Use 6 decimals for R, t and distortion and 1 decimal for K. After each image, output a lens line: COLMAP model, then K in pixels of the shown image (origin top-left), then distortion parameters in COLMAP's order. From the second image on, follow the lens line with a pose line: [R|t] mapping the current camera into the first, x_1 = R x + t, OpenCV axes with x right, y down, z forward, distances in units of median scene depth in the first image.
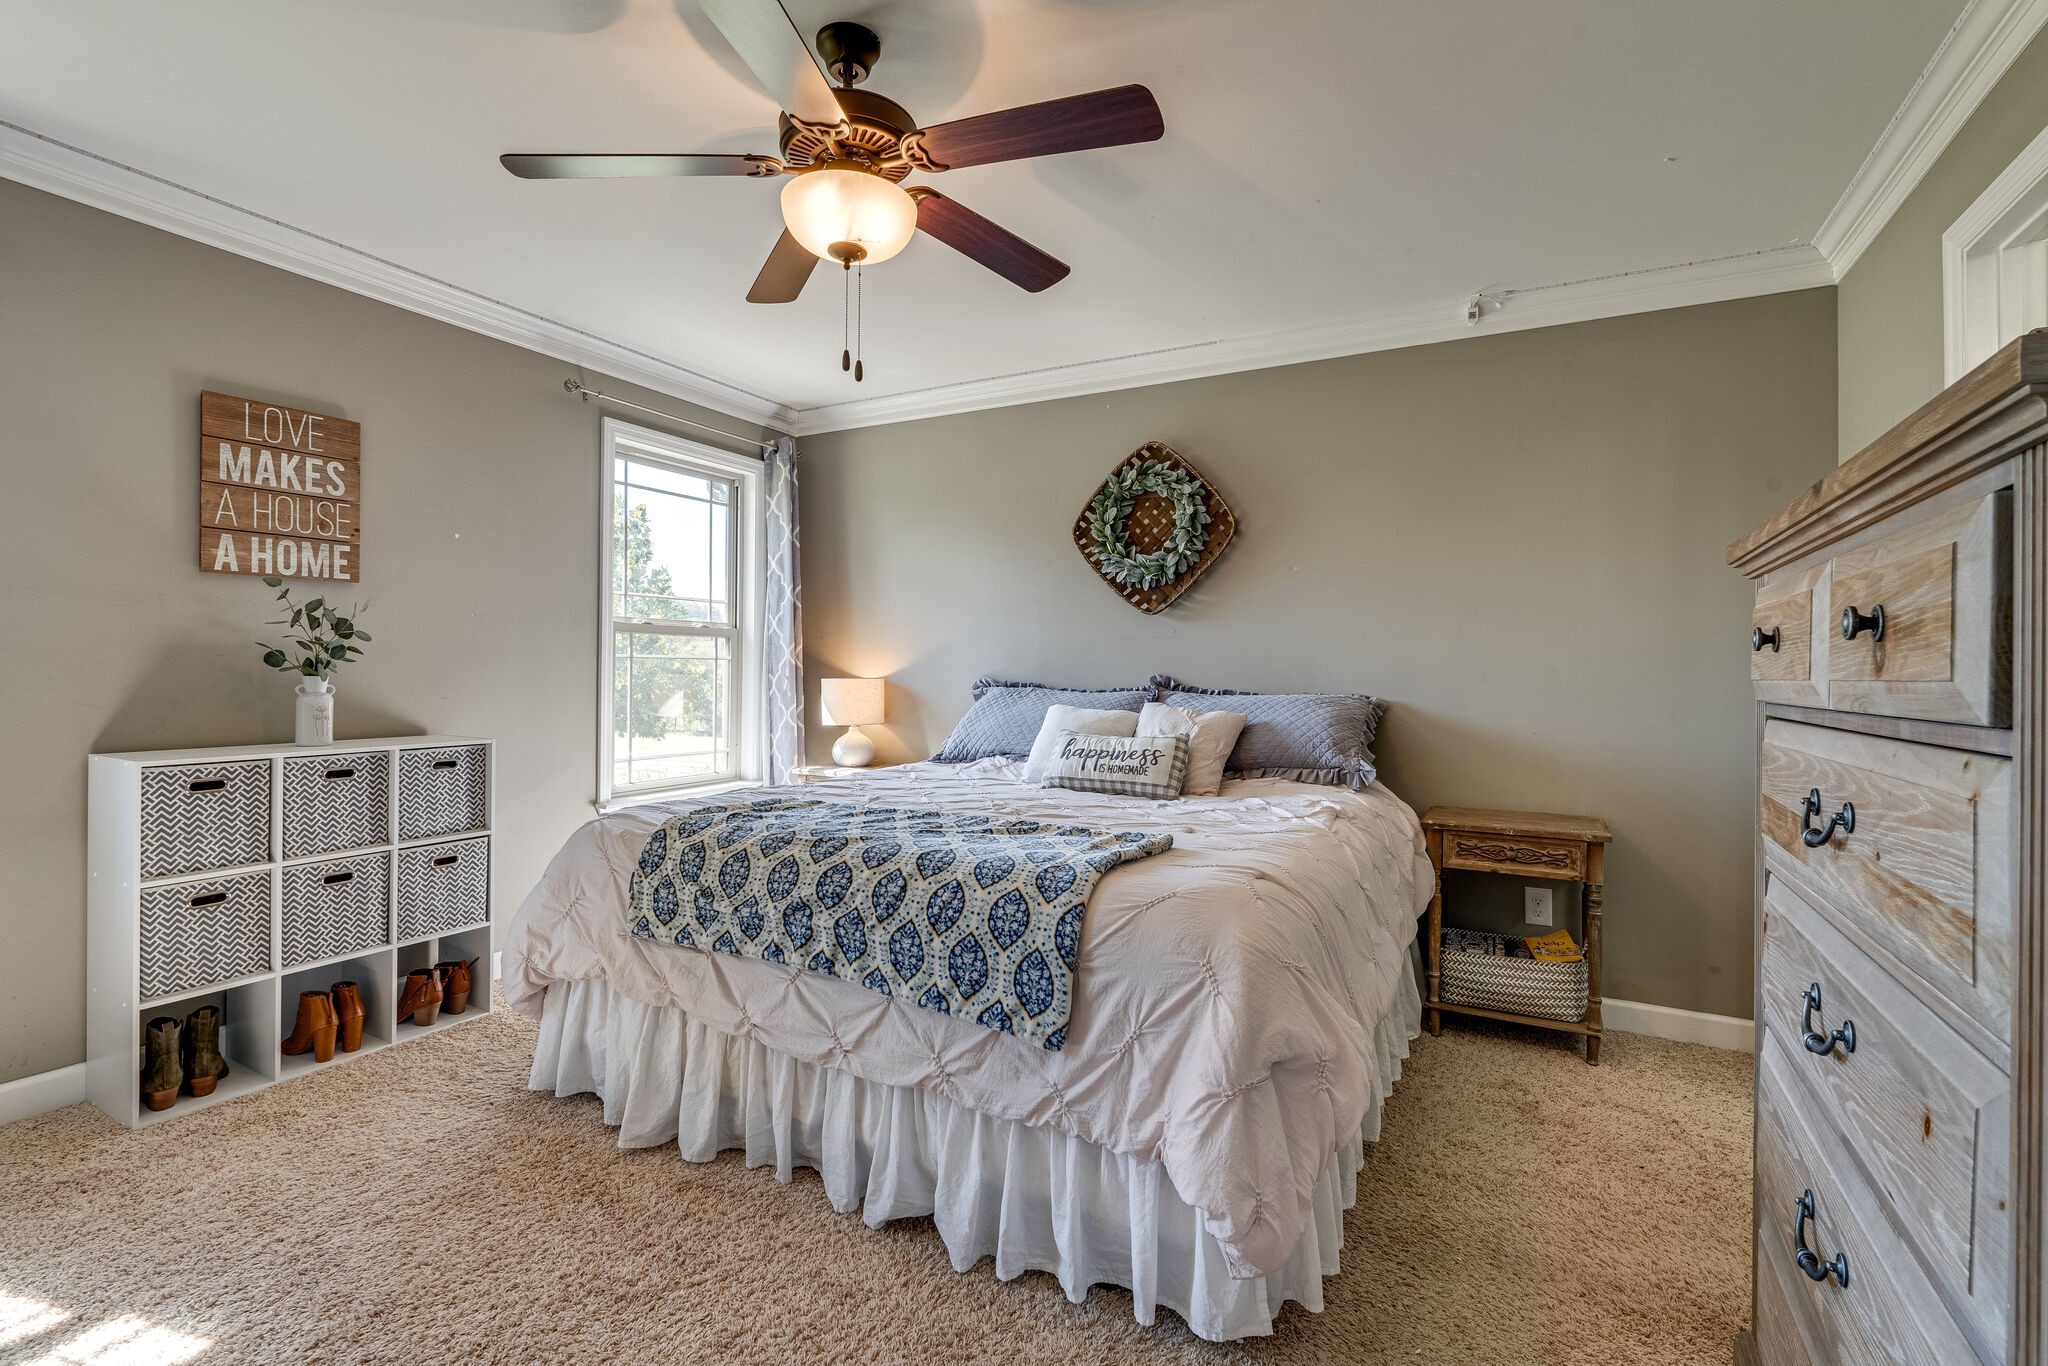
lens RADIAL K [[917.6, 0, 1022.7], [0, 917.6, 674.1], [0, 0, 1]] dist [-0.009285, 0.002861]
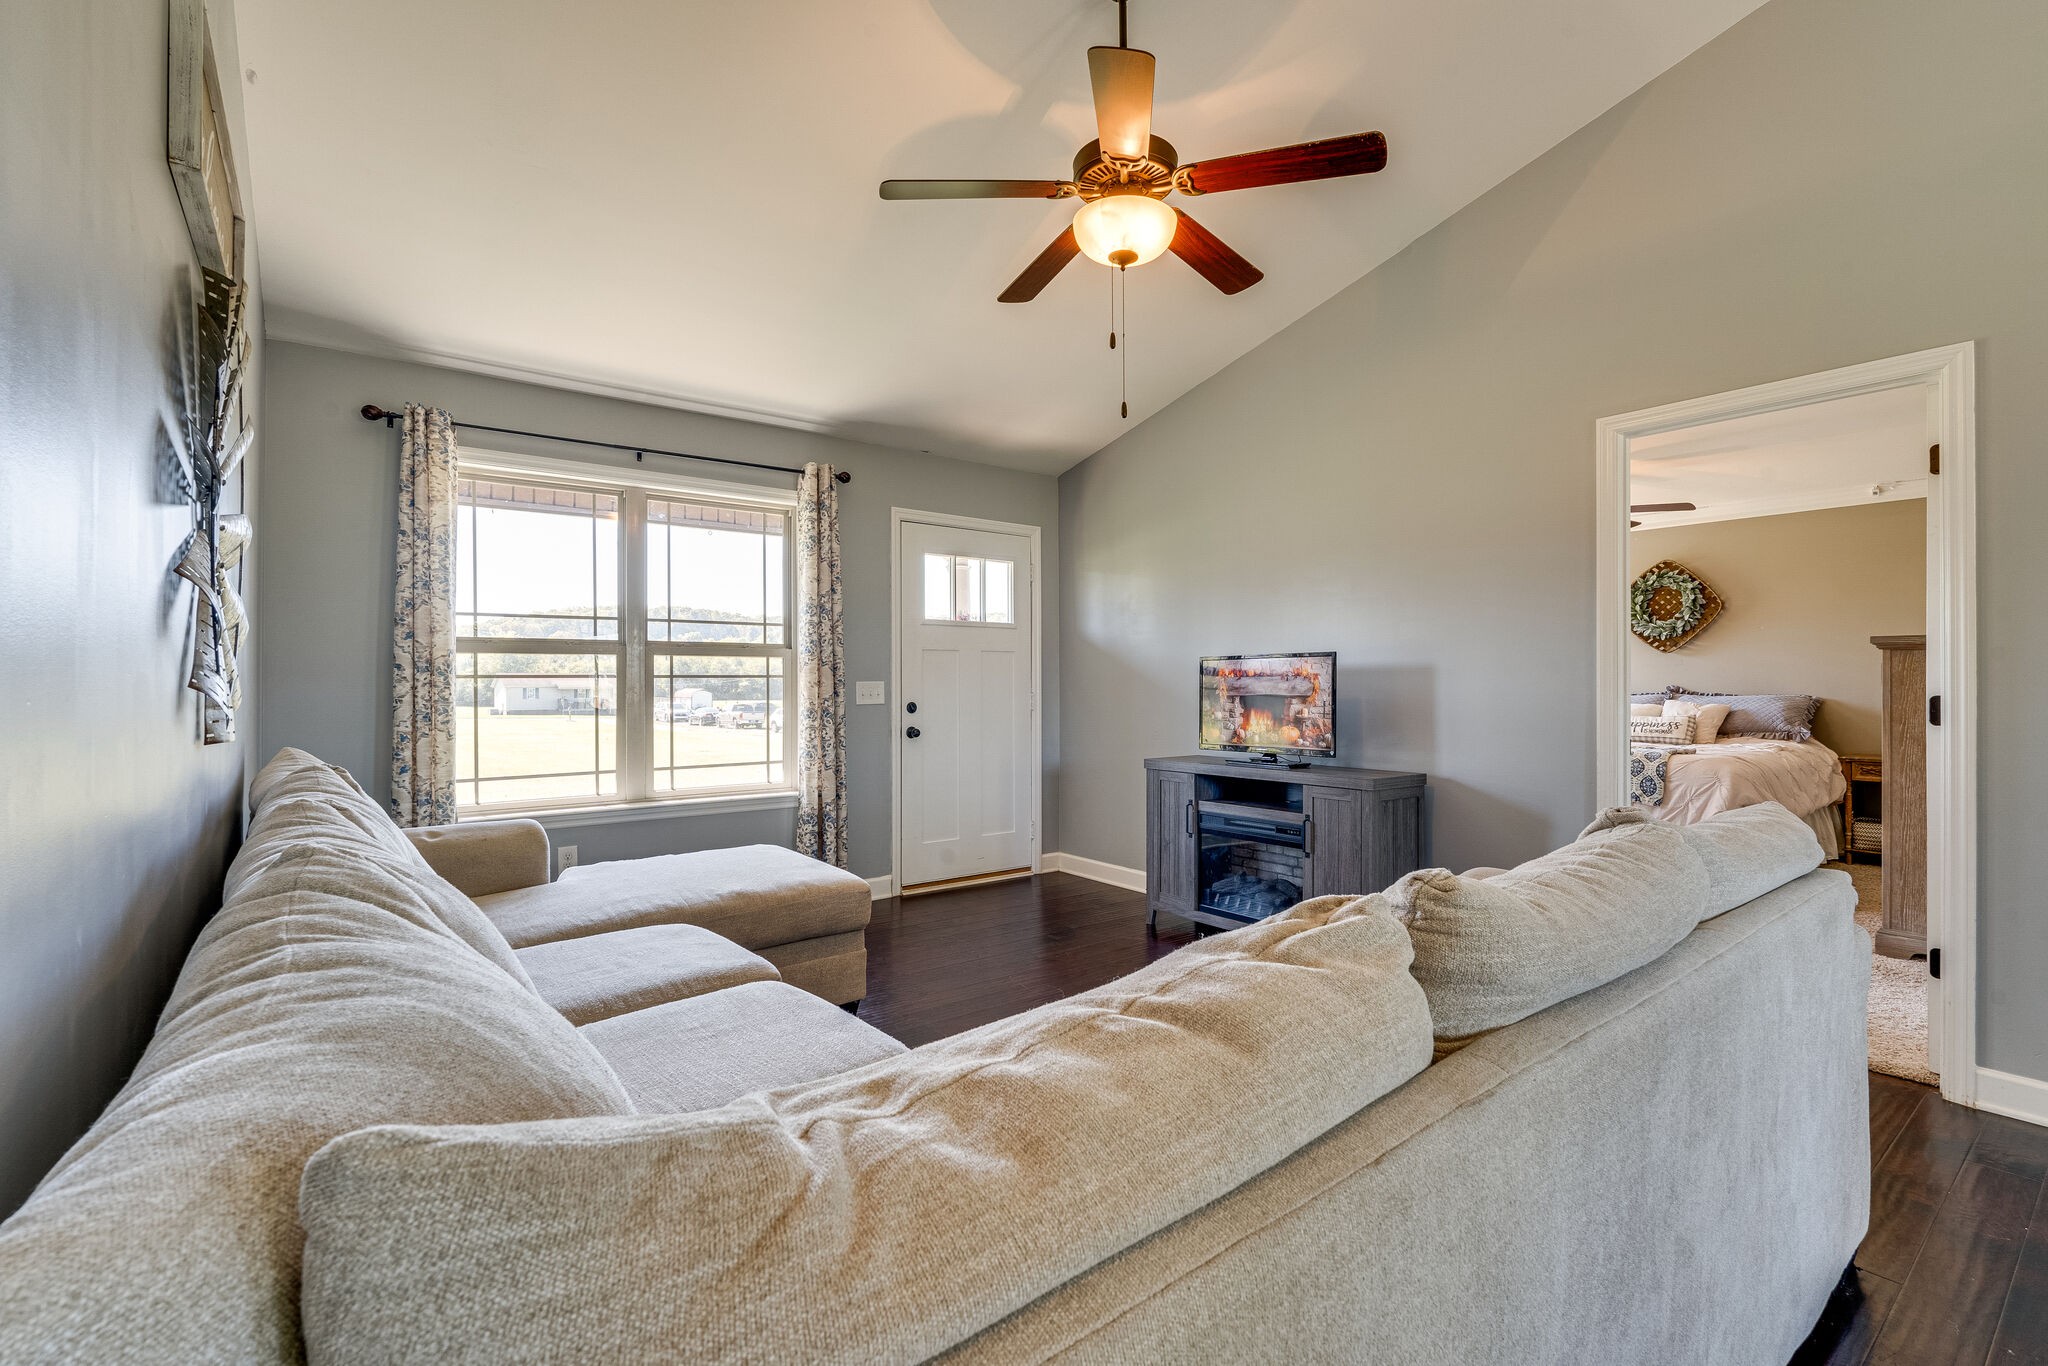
lens RADIAL K [[920.3, 0, 1018.6], [0, 920.3, 688.2], [0, 0, 1]] dist [-0.002656, -0.000028]
pose [[0.913954, -0.011047, -0.405668, -0.339906], [0.011535, 0.999933, -0.001243, -0.007308], [0.405655, -0.003543, 0.914020, -1.373113]]
